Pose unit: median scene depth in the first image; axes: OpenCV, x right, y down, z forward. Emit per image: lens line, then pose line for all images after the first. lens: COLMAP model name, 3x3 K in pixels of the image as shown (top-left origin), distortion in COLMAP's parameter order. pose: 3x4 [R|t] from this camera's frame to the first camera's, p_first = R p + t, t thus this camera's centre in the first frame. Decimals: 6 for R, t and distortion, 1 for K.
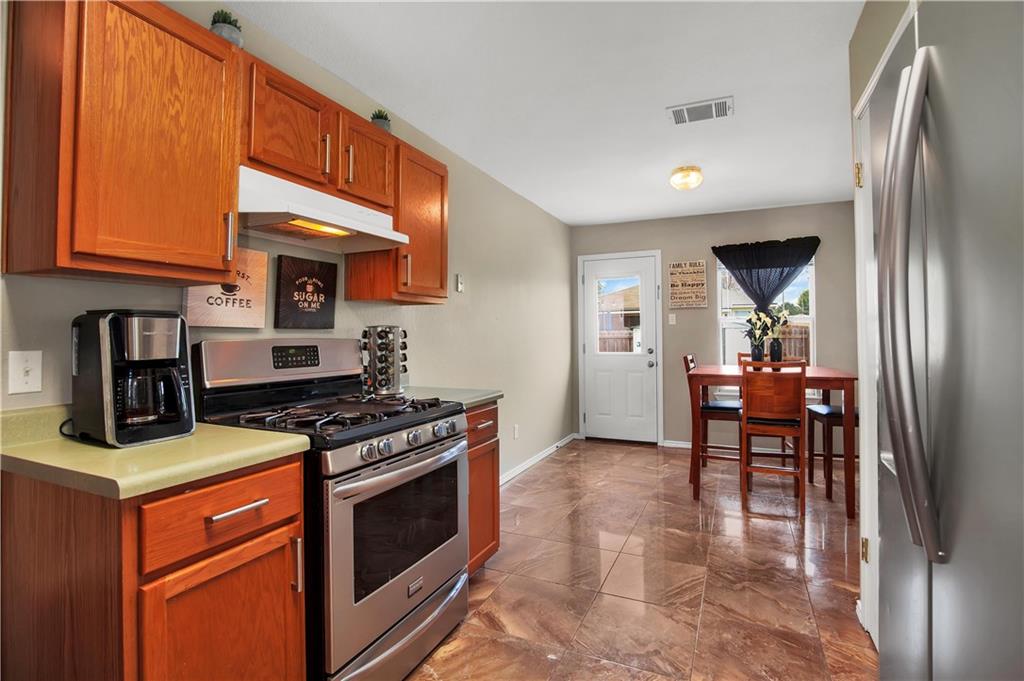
lens RADIAL K [[481.3, 0, 511.4], [0, 481.3, 329.6], [0, 0, 1]] dist [-0.034454, 0.005850]
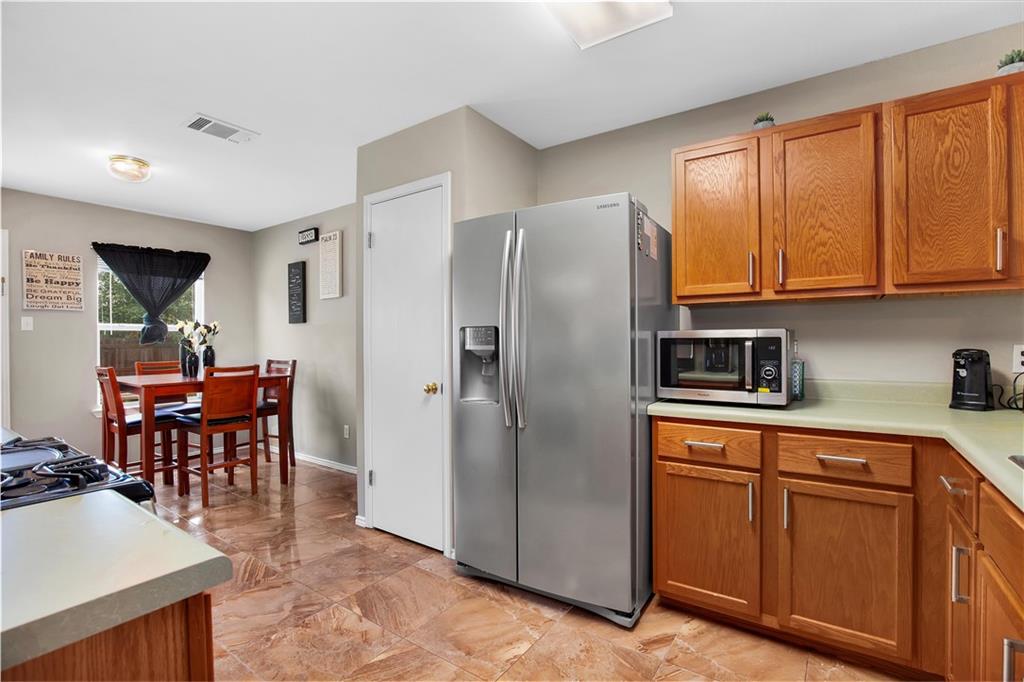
lens RADIAL K [[481.3, 0, 516.5], [0, 481.3, 344.3], [0, 0, 1]] dist [-0.034454, 0.005850]
pose [[0.170680, -0.001154, 0.985326, -0.314917], [-0.005487, 0.999983, 0.002122, 0.007008], [-0.985311, -0.005769, 0.170671, 0.103788]]
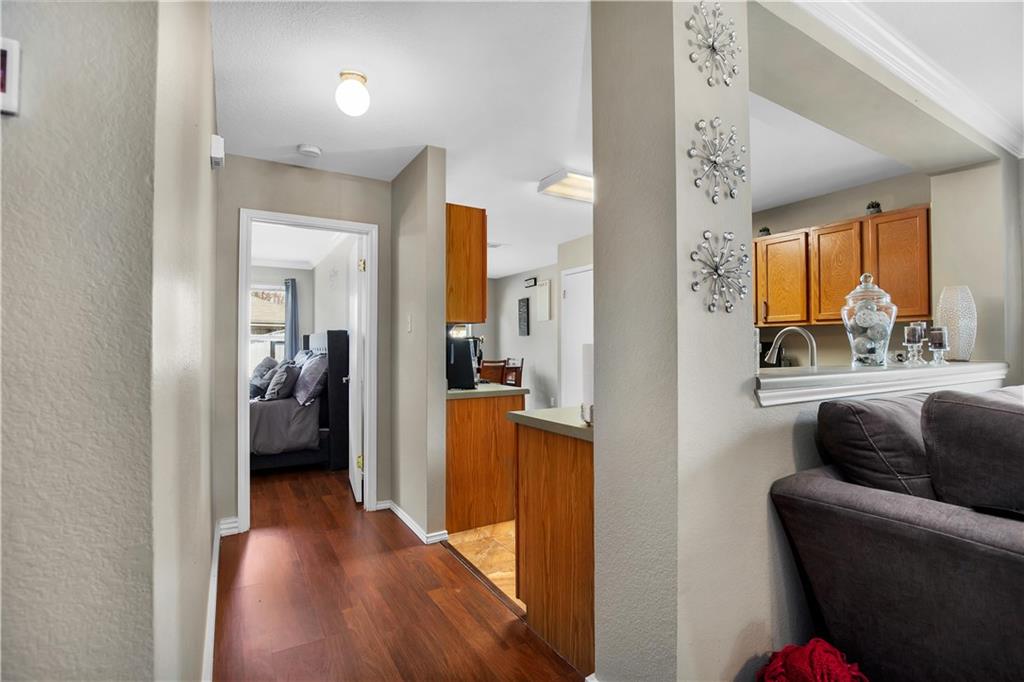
lens RADIAL K [[481.3, 0, 513.7], [0, 481.3, 345.3], [0, 0, 1]] dist [-0.034454, 0.005850]
pose [[0.558548, 0.007010, 0.829442, -0.829356], [-0.009527, 0.999953, -0.002036, 0.004088], [-0.829417, -0.006764, 0.558589, -0.185156]]
